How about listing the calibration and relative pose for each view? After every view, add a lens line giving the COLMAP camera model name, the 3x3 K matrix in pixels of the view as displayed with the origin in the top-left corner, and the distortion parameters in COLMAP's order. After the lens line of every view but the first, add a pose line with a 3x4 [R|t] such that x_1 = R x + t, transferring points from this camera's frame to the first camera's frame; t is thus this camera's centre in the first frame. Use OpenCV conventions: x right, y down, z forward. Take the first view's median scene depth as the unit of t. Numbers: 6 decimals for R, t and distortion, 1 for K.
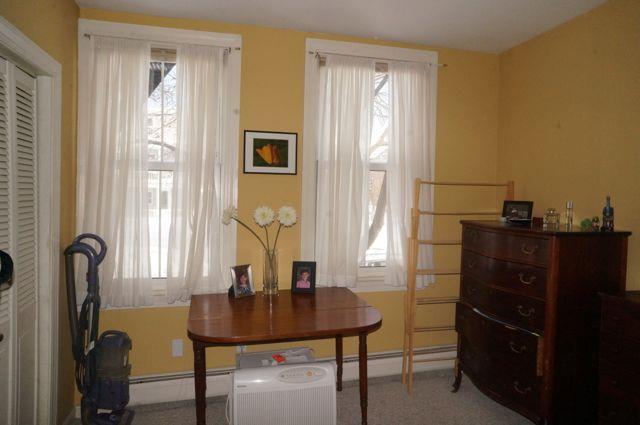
lens RADIAL K [[429.1, 0, 320.0], [0, 429.1, 212.5], [0, 0, 1]] dist [-0.067515, 0.095911]
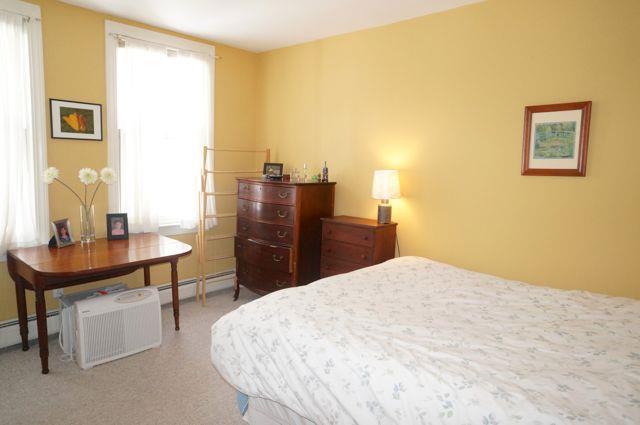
lens RADIAL K [[429.1, 0, 320.0], [0, 429.1, 212.5], [0, 0, 1]] dist [-0.067515, 0.095911]
pose [[0.835601, -0.061172, 0.545920, -0.209605], [0.007835, 0.995007, 0.099501, -0.003753], [-0.549281, -0.078866, 0.831908, -0.314641]]
